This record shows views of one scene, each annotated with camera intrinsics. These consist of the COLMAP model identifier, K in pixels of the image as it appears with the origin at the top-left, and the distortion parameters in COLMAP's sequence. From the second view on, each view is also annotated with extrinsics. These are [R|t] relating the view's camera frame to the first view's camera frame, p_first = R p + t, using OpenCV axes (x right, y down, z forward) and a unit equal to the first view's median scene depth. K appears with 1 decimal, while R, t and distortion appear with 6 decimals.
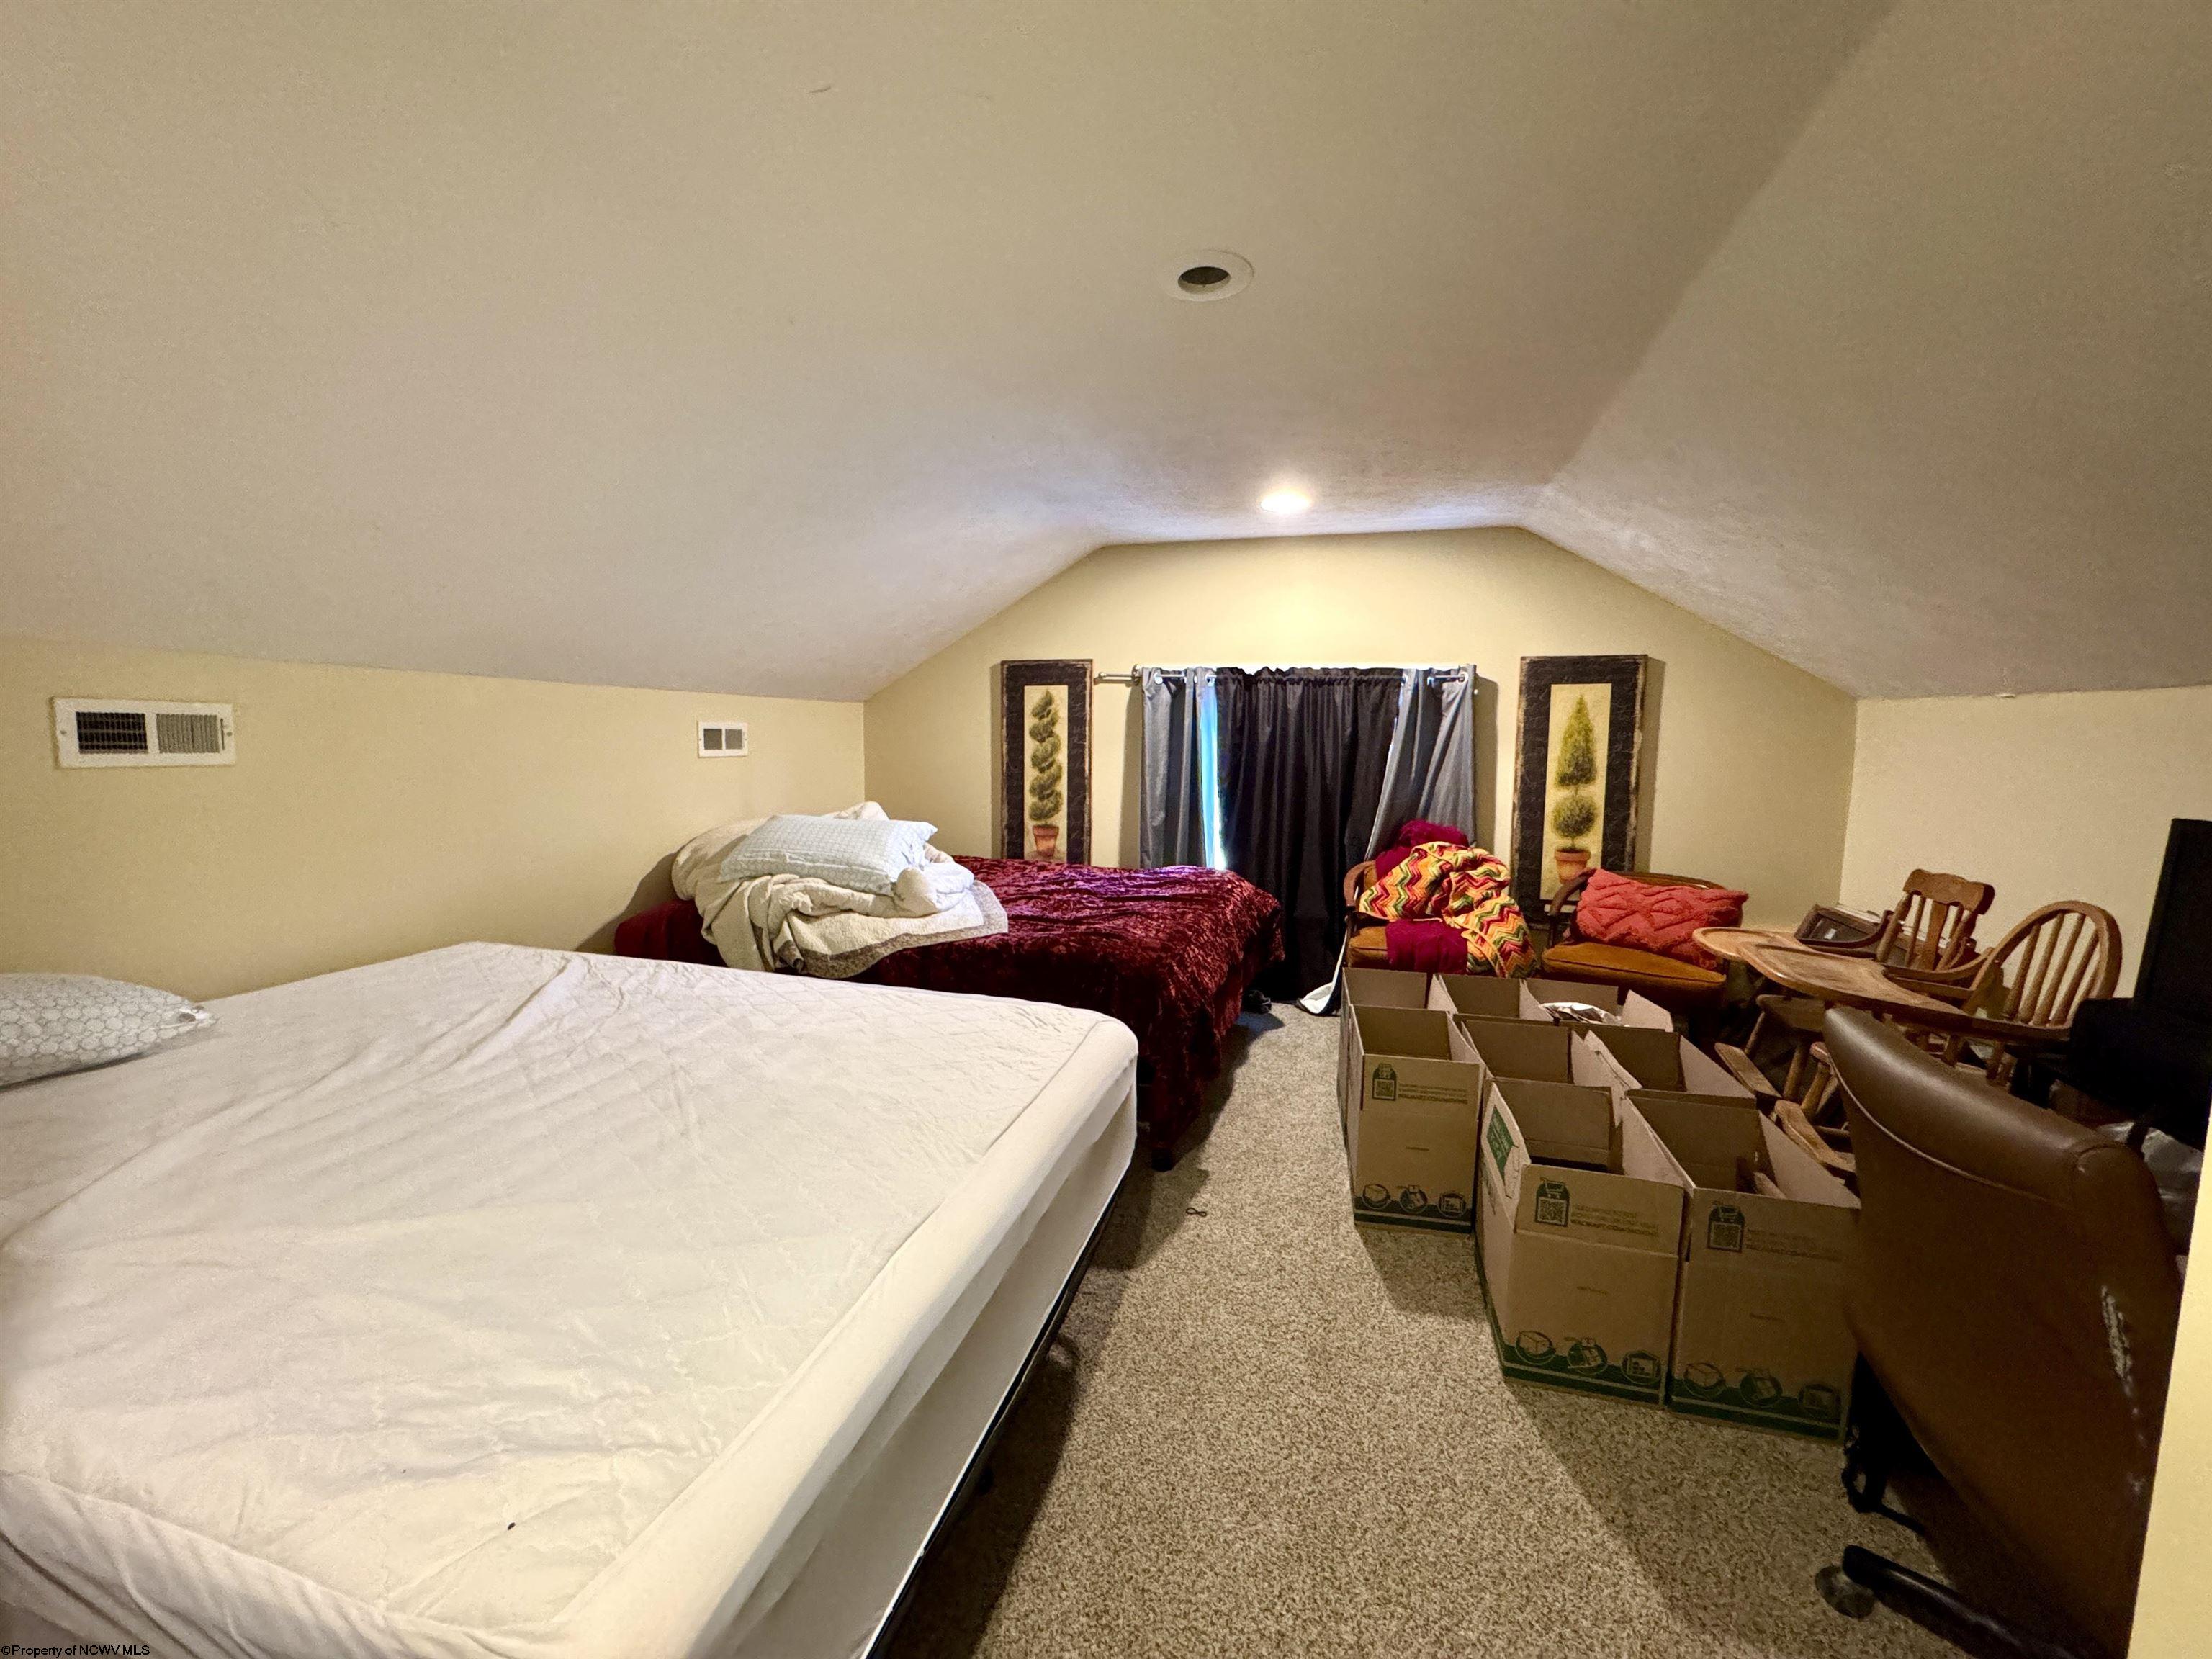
lens RADIAL K [[876.6, 0, 1106.0], [0, 876.6, 829.5], [0, 0, 1]] dist [-0.000401, -0.000704]
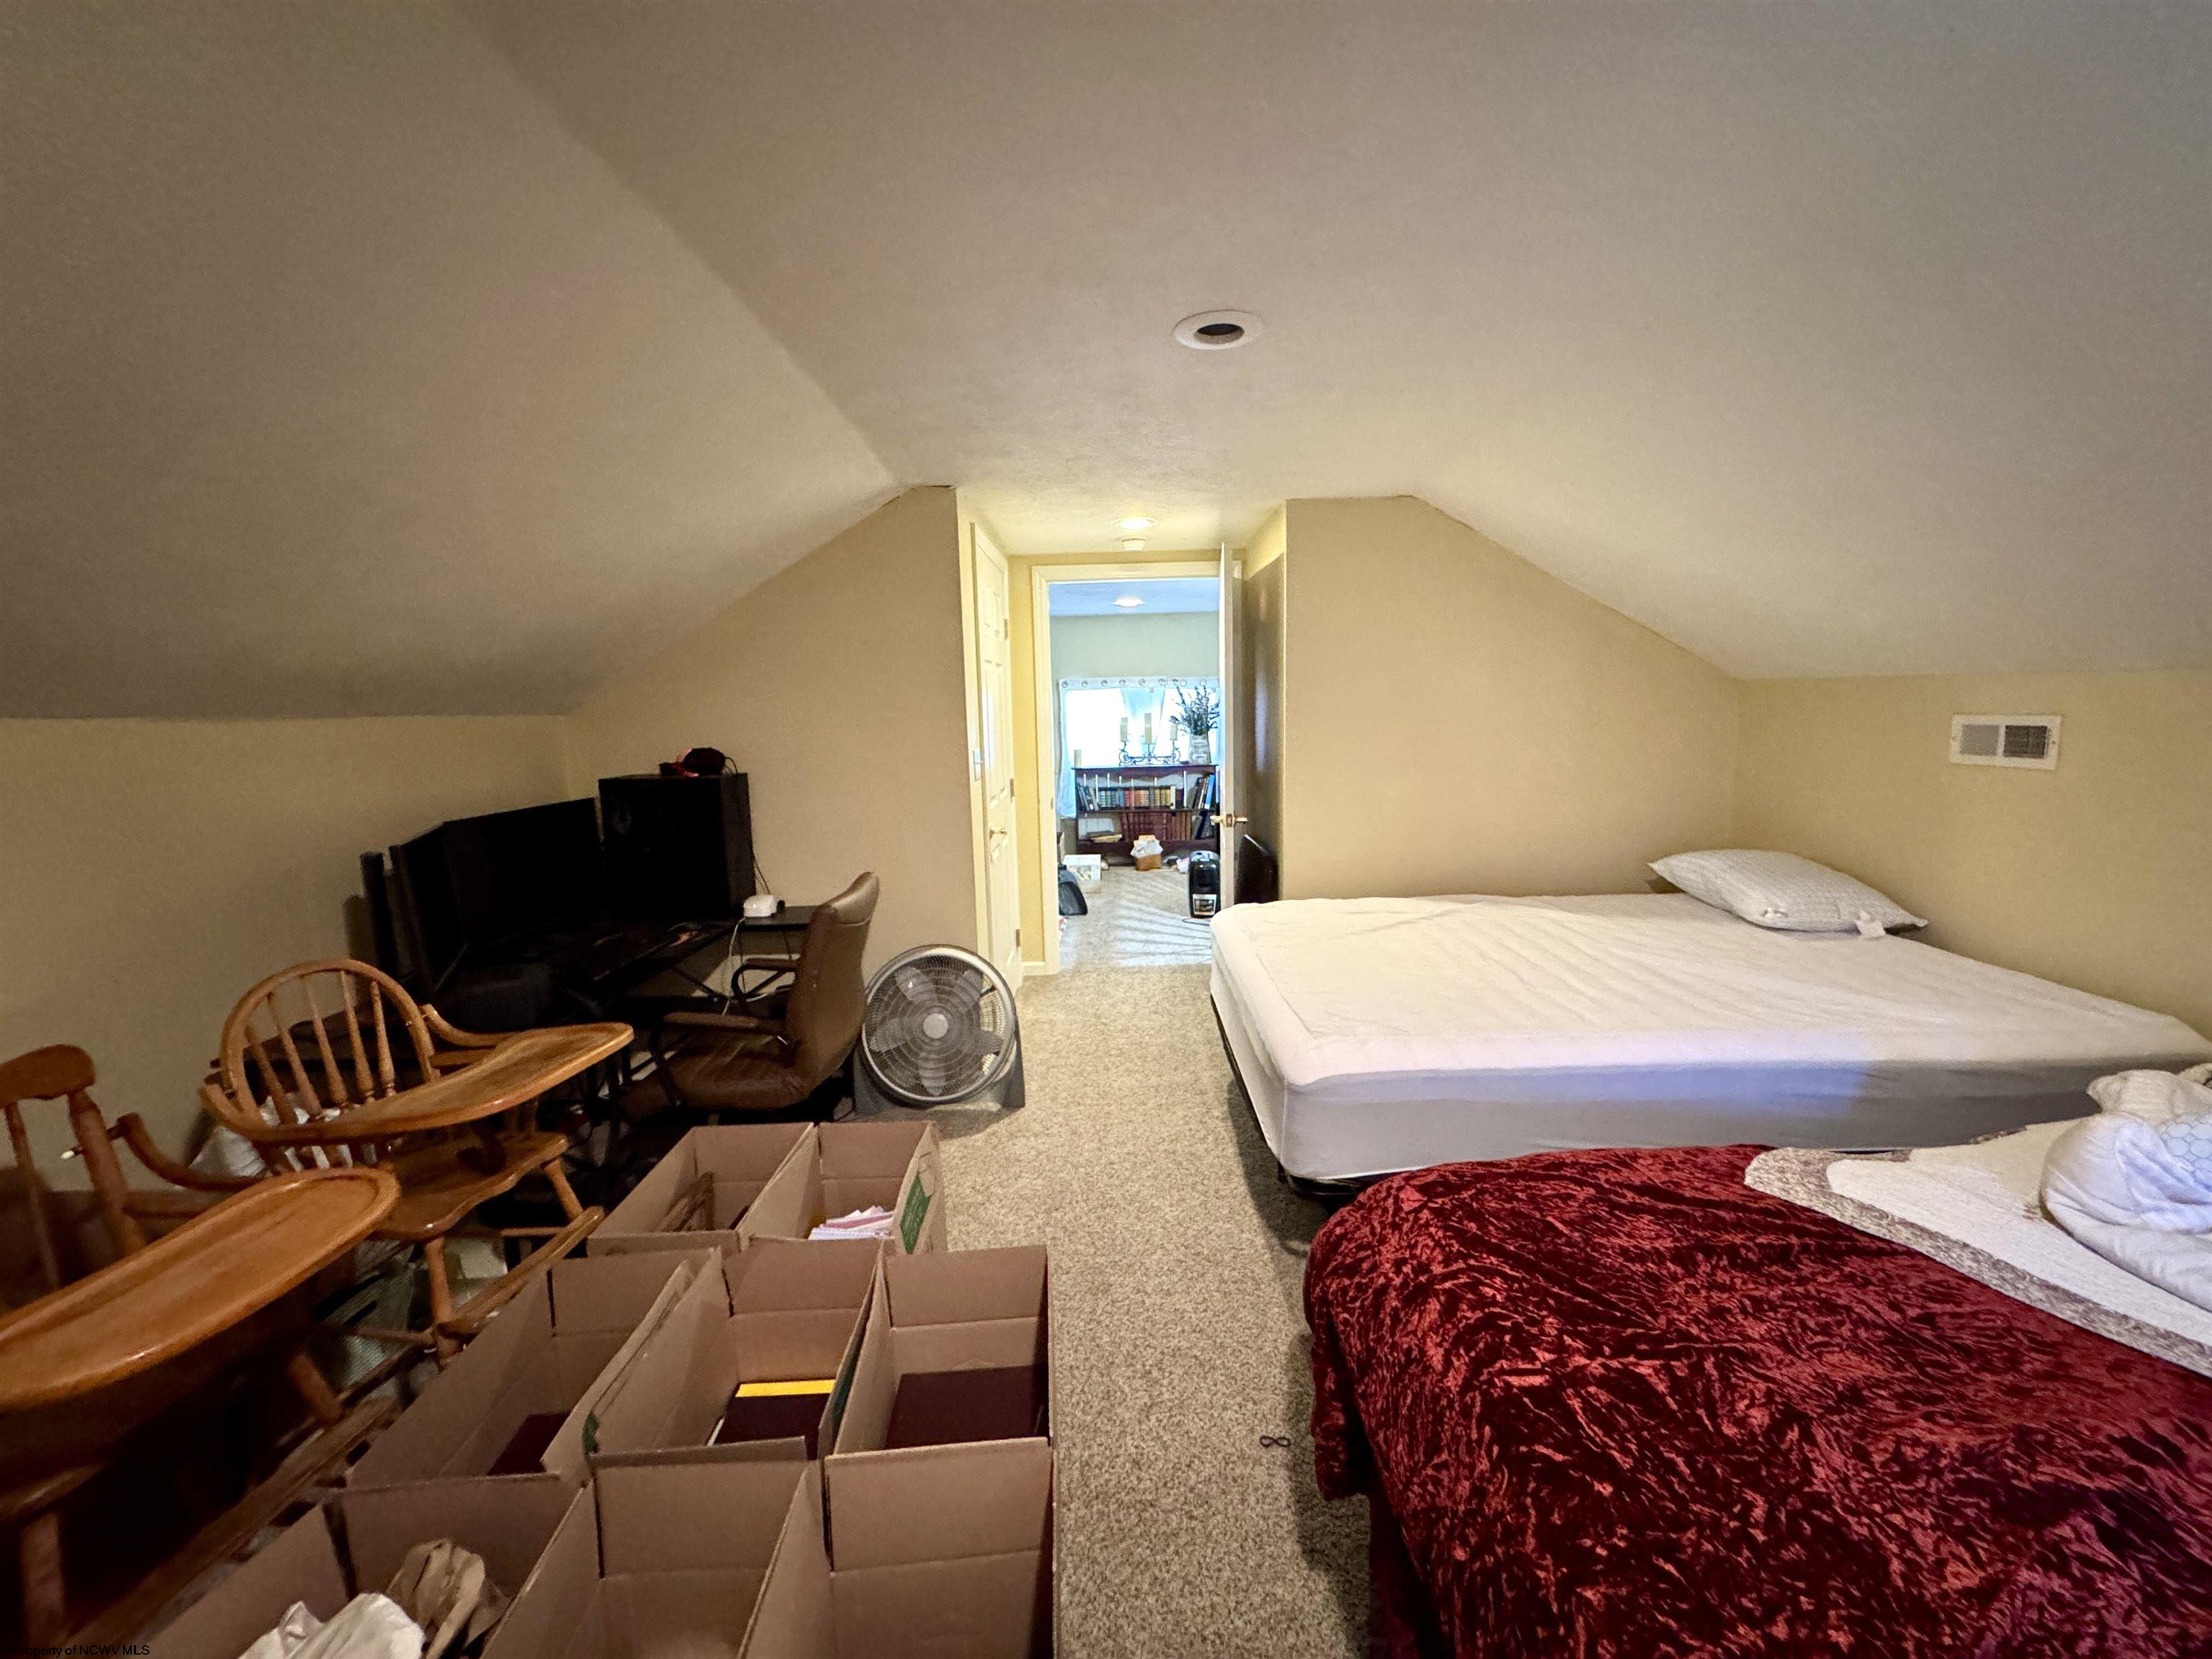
lens RADIAL K [[876.6, 0, 1106.0], [0, 876.6, 829.5], [0, 0, 1]] dist [-0.000401, -0.000704]
pose [[-0.963688, 0.049551, -0.262393, 0.465903], [-0.012133, 0.973493, 0.228395, -0.245723], [0.266755, 0.223285, -0.937542, 1.775585]]
